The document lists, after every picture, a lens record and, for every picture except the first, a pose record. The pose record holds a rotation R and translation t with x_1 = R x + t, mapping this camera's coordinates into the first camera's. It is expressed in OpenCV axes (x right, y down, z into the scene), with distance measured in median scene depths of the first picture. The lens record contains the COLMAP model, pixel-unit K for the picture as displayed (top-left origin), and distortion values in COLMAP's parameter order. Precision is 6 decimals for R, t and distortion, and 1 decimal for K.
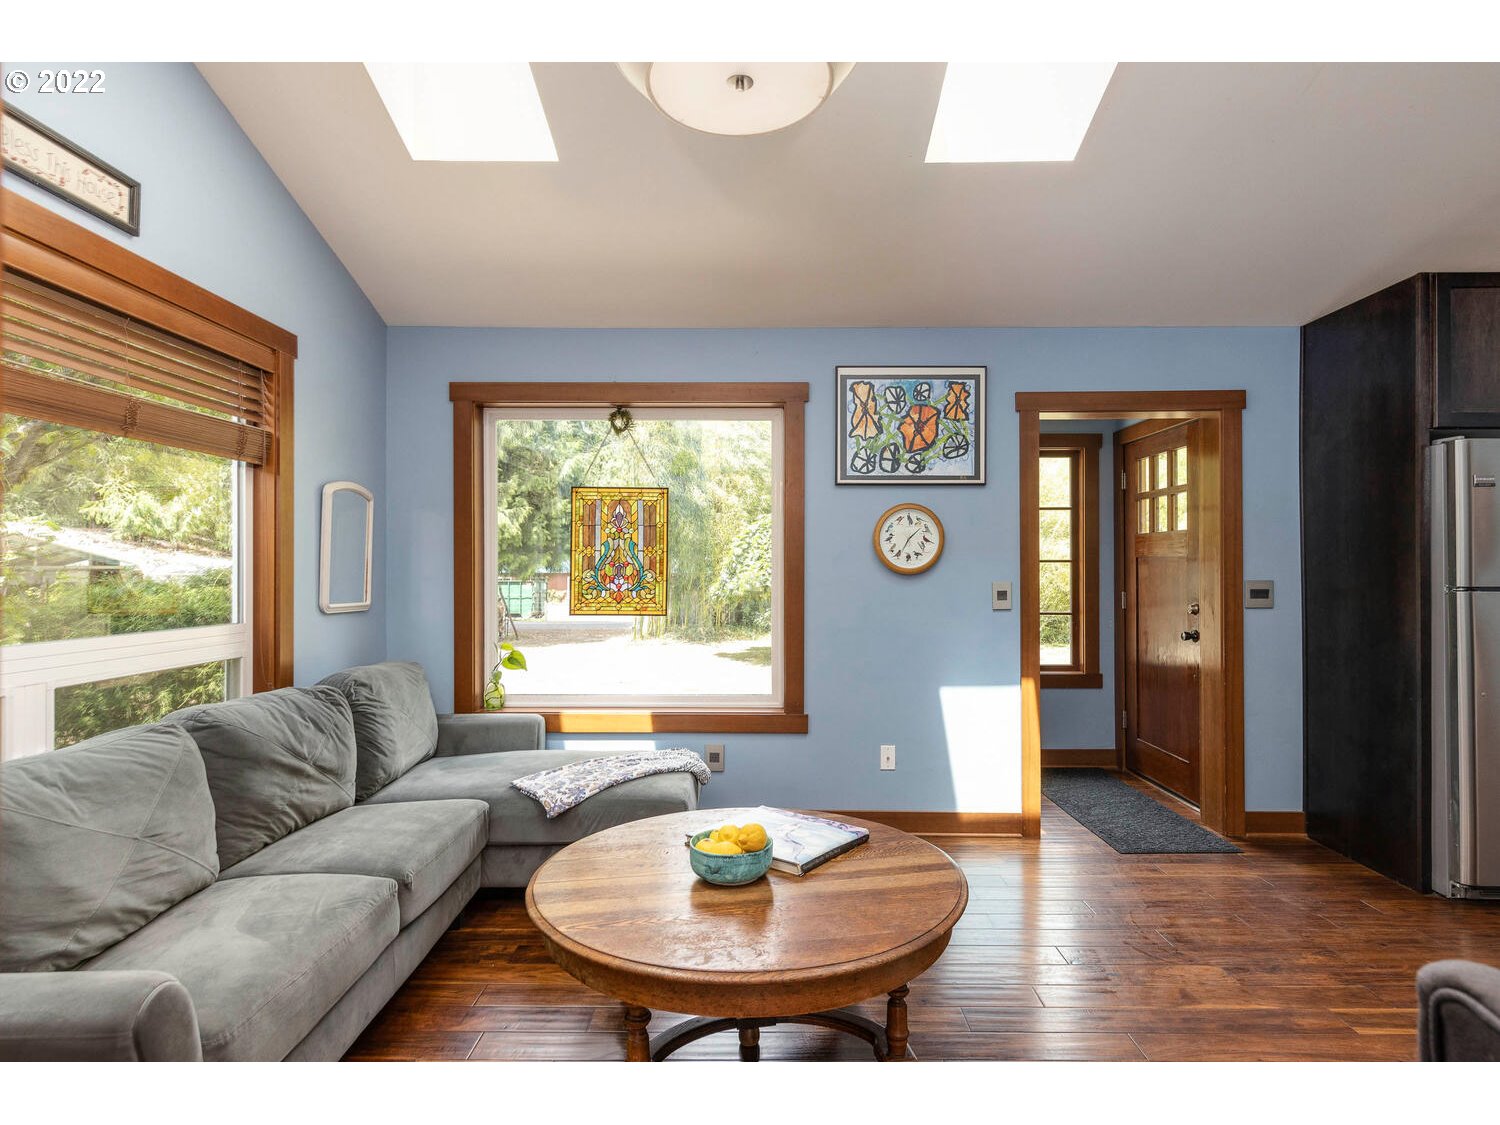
lens RADIAL K [[789.7, 0, 760.2], [0, 789.7, 570.6], [0, 0, 1]] dist [0.003288, 0.000035]
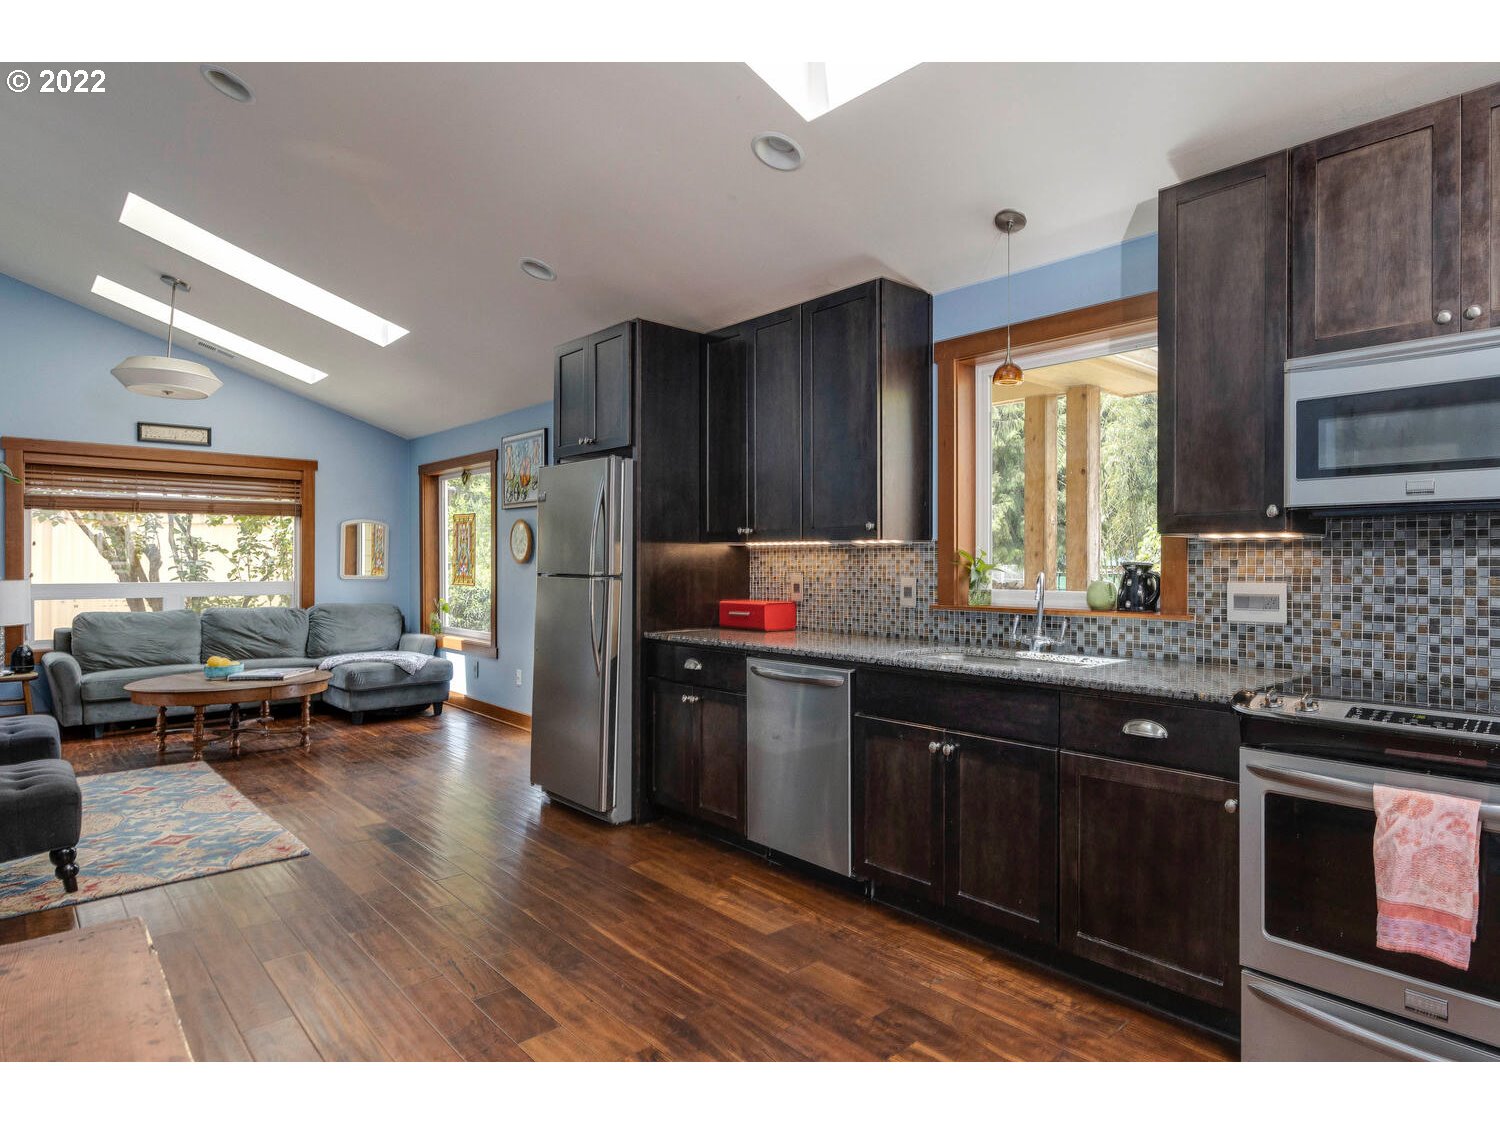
lens RADIAL K [[838.0, 0, 835.9], [0, 838.0, 560.7], [0, 0, 1]] dist [0.002631, 0.000093]
pose [[0.717095, 0.002696, -0.696970, 1.815651], [-0.003449, 0.999994, 0.000319, -0.004585], [0.696967, 0.002176, 0.717100, 0.231734]]
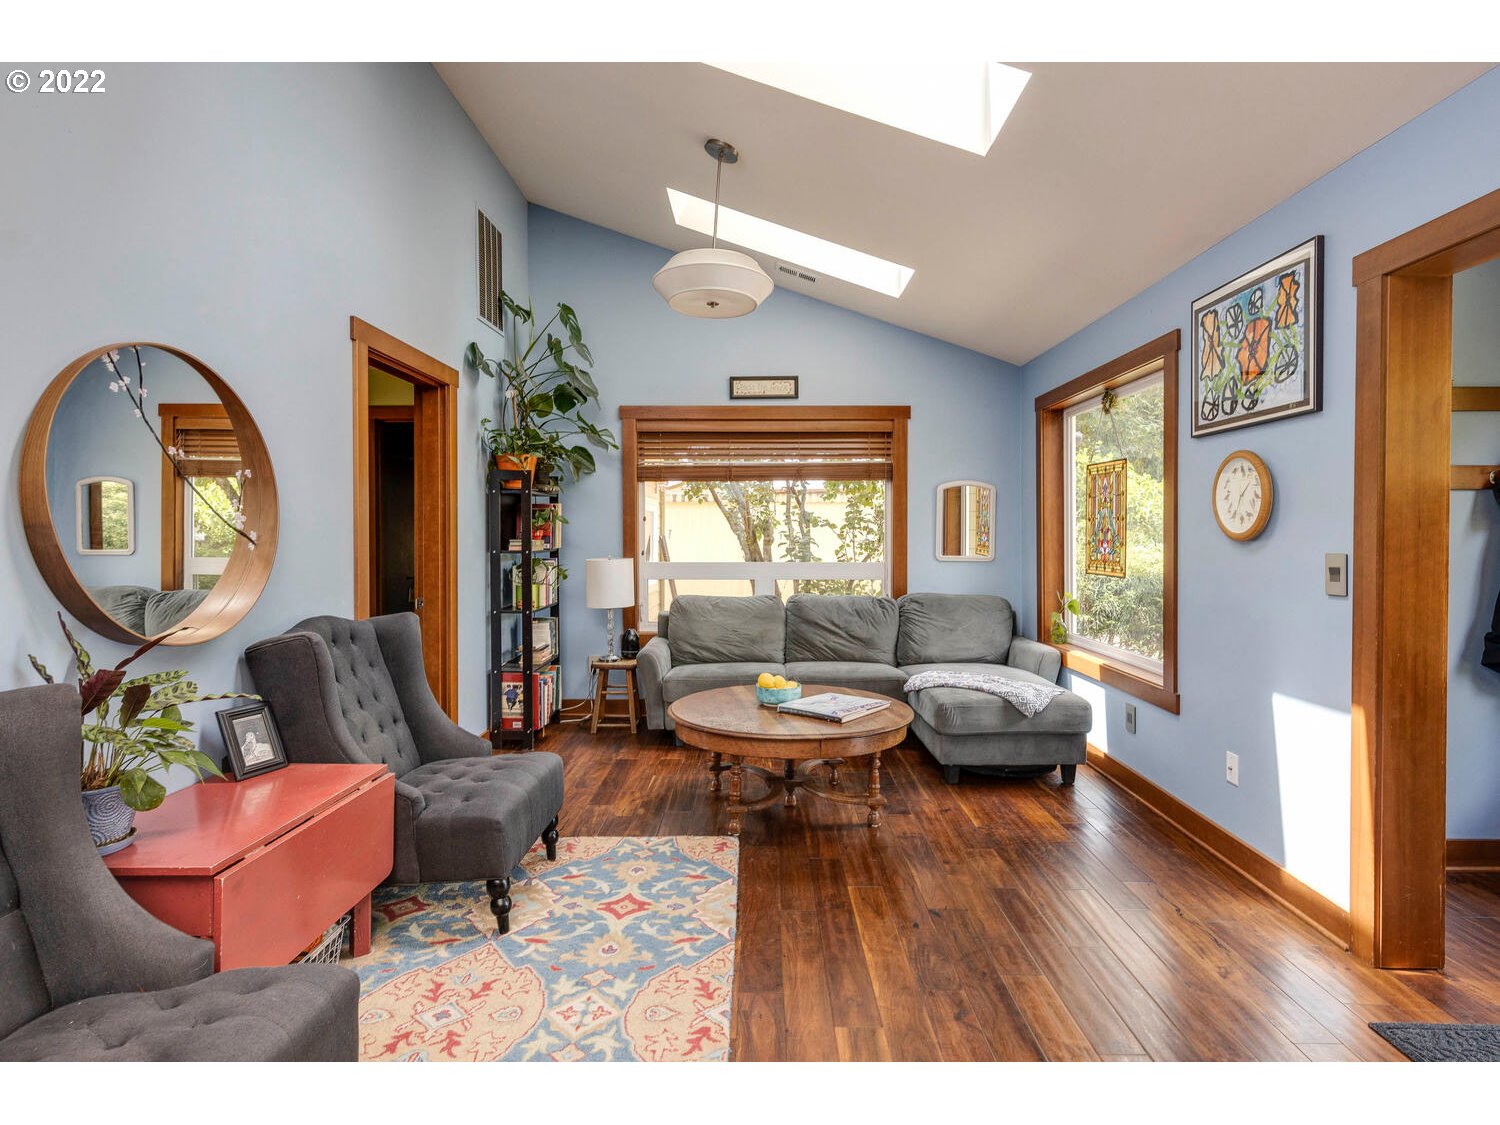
lens RADIAL K [[771.9, 0, 757.2], [0, 771.9, 546.6], [0, 0, 1]] dist [0.002028, 0.000873]
pose [[0.009352, 0.014890, -0.999845, 0.949820], [0.001447, 0.999888, 0.014904, -0.001906], [0.999955, -0.001586, 0.009329, 0.510874]]
